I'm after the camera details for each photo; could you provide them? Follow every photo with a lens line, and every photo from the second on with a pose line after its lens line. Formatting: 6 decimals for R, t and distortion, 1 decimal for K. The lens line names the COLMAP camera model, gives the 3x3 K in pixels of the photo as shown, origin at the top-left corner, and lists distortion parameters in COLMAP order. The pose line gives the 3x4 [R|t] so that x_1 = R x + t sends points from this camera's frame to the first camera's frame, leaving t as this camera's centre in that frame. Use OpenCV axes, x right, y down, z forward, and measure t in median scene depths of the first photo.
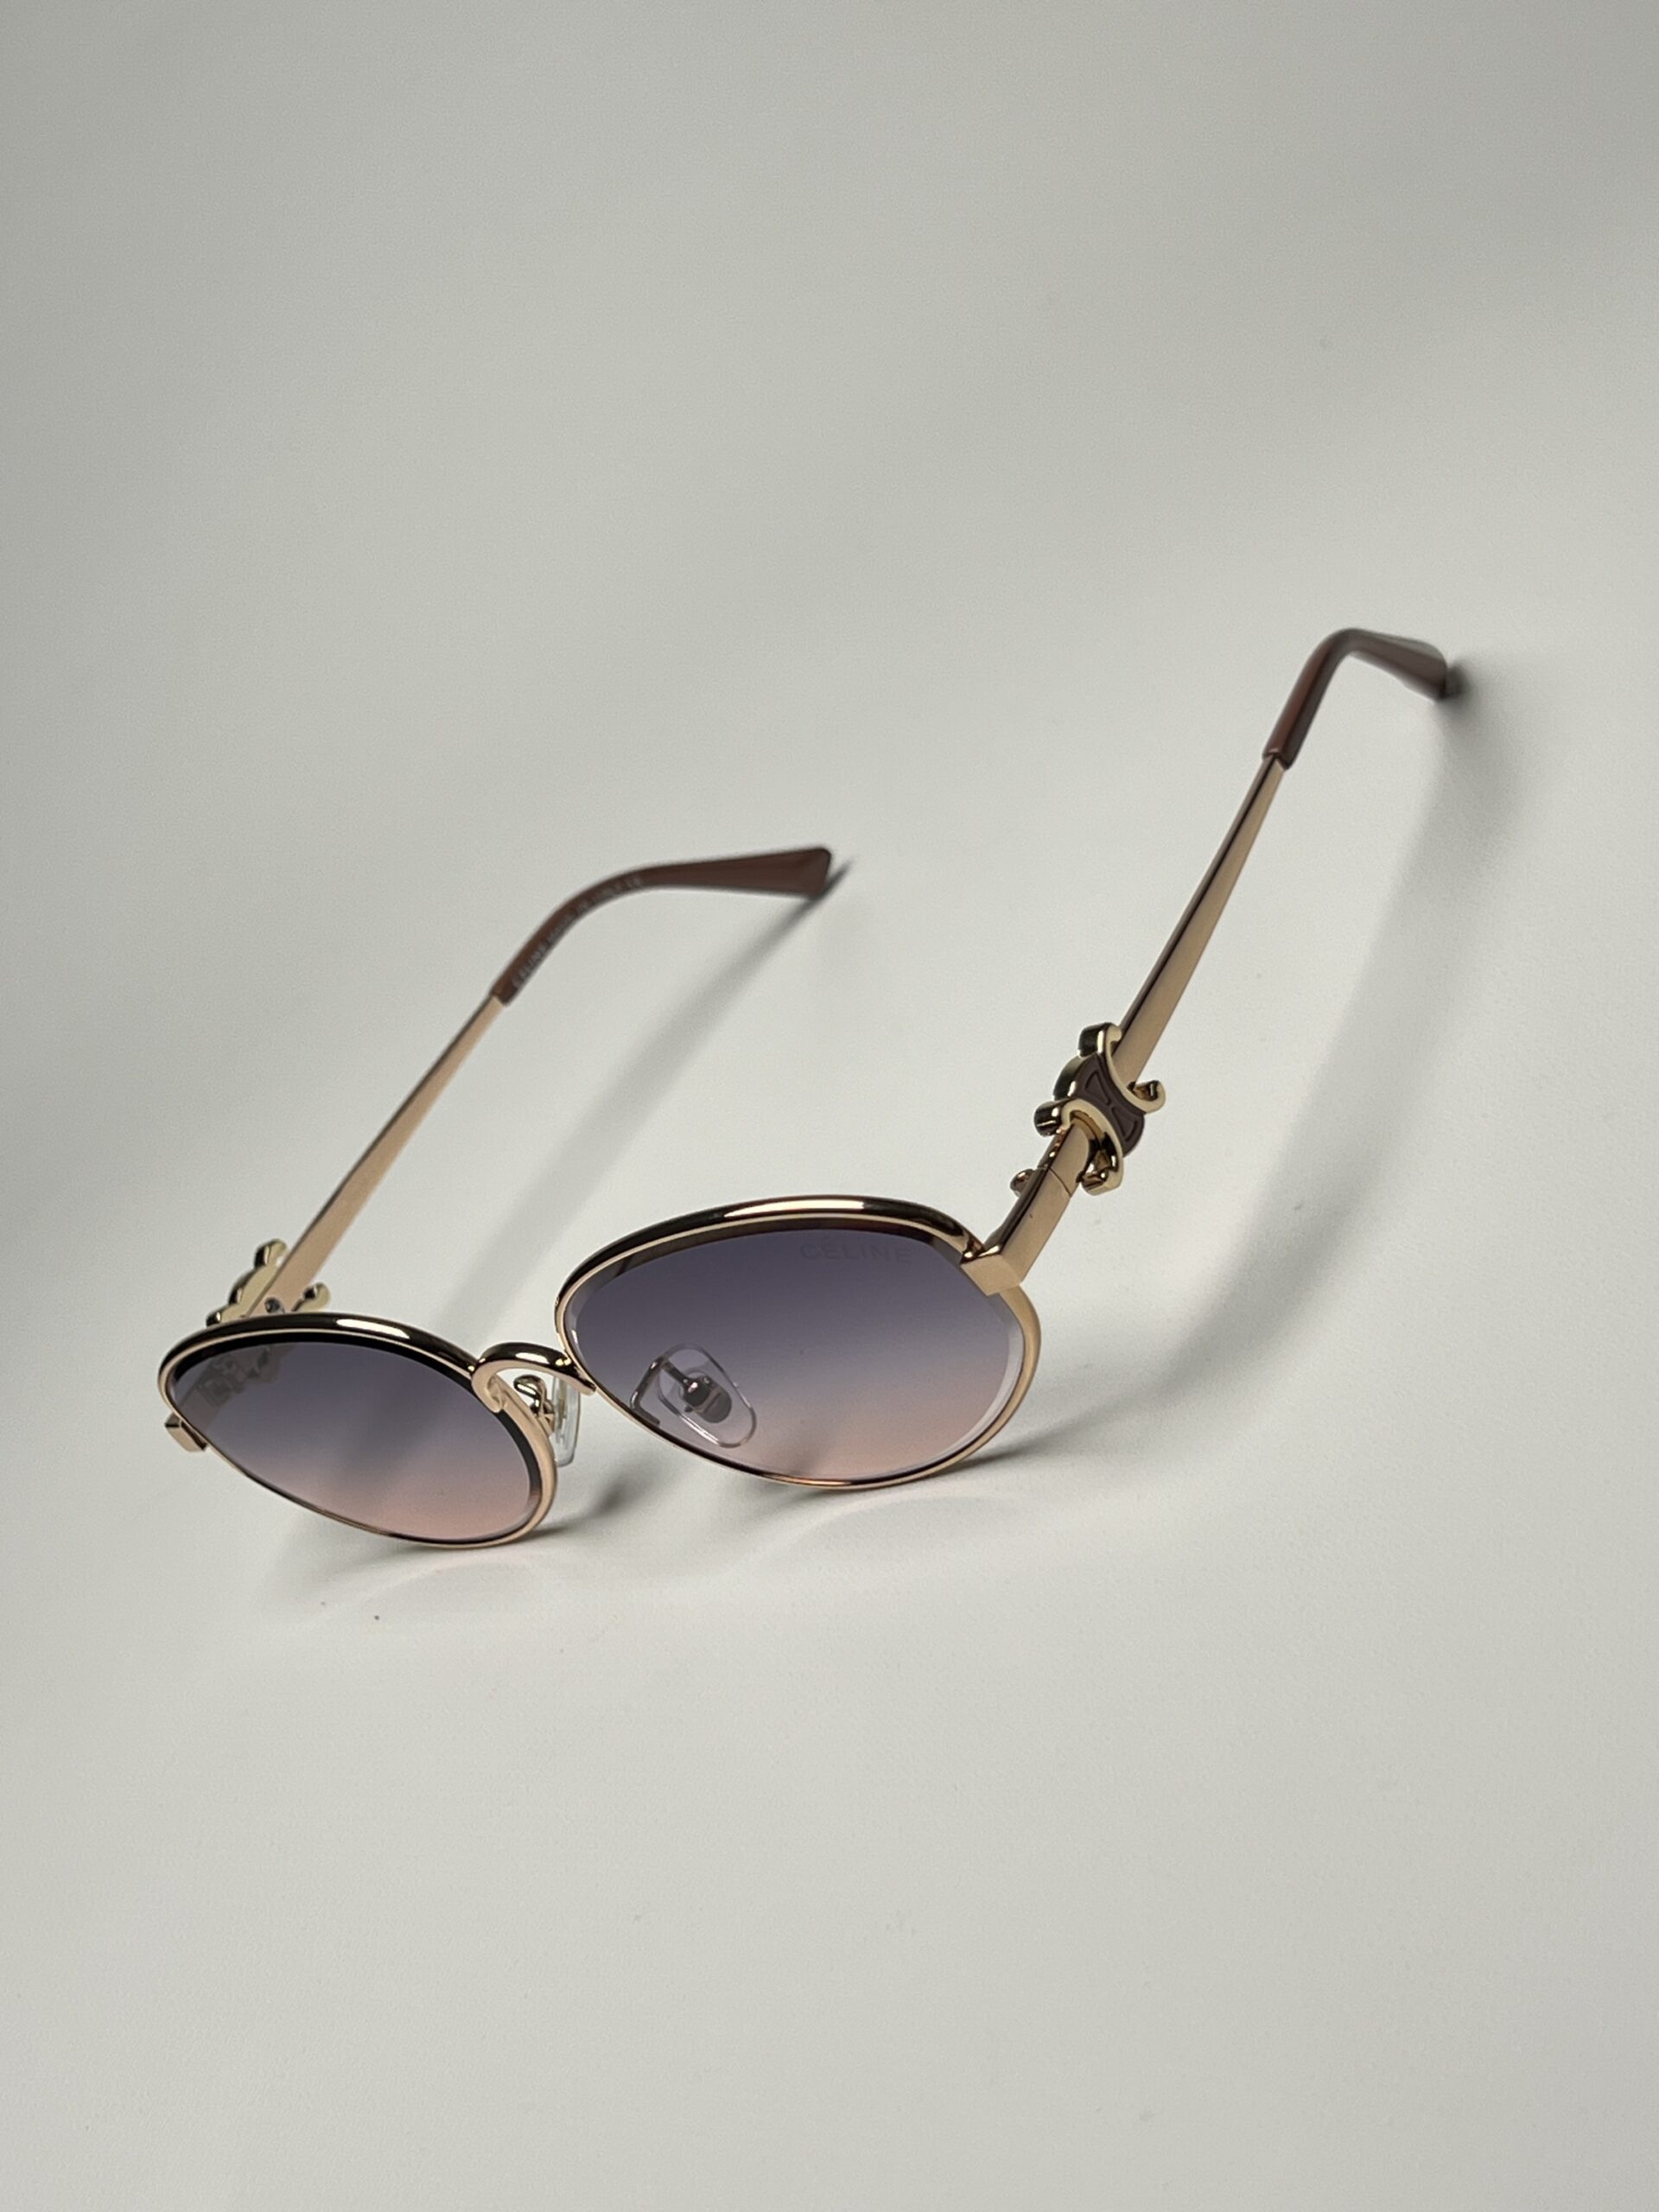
lens RADIAL K [[3431.9, 0, 829.5], [0, 3431.9, 1106.0], [0, 0, 1]] dist [0.267658, -0.015460]
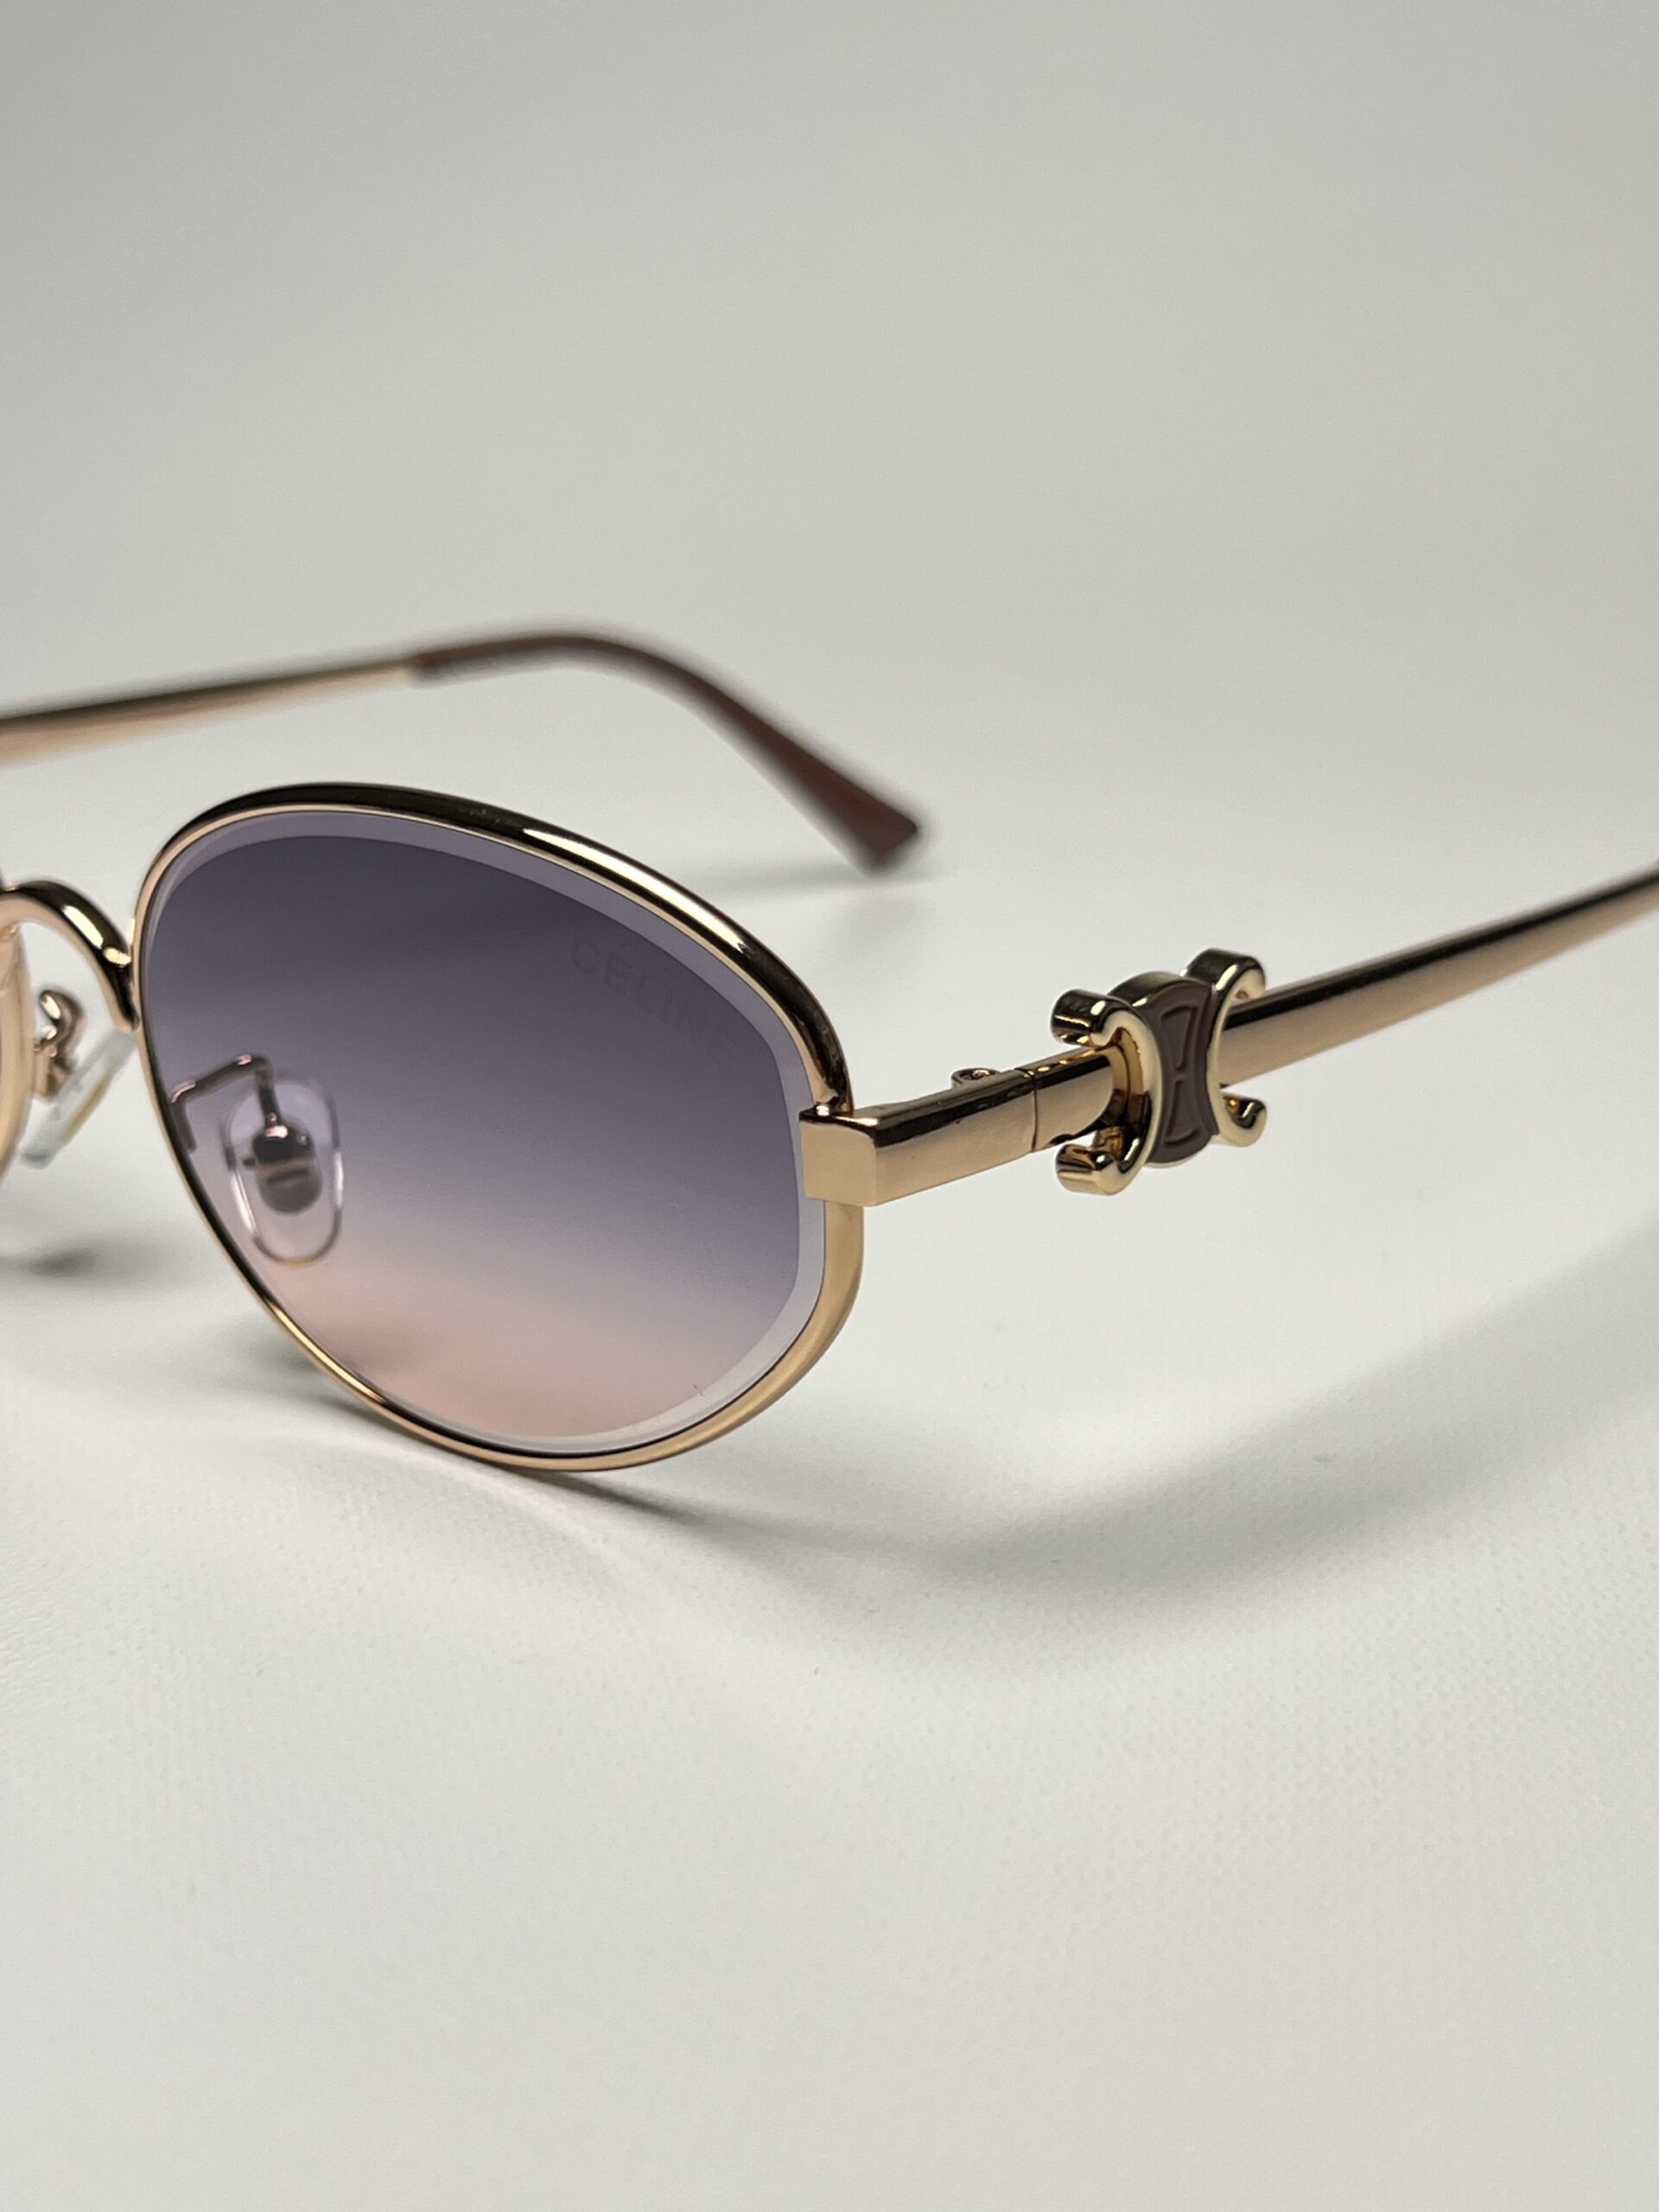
lens RADIAL K [[3431.9, 0, 829.5], [0, 3431.9, 1106.0], [0, 0, 1]] dist [0.267658, -0.015460]
pose [[0.812386, 0.582136, -0.033875, 0.057207], [-0.580487, 0.801835, -0.141757, 0.114730], [-0.055360, 0.134825, 0.989322, 0.448907]]
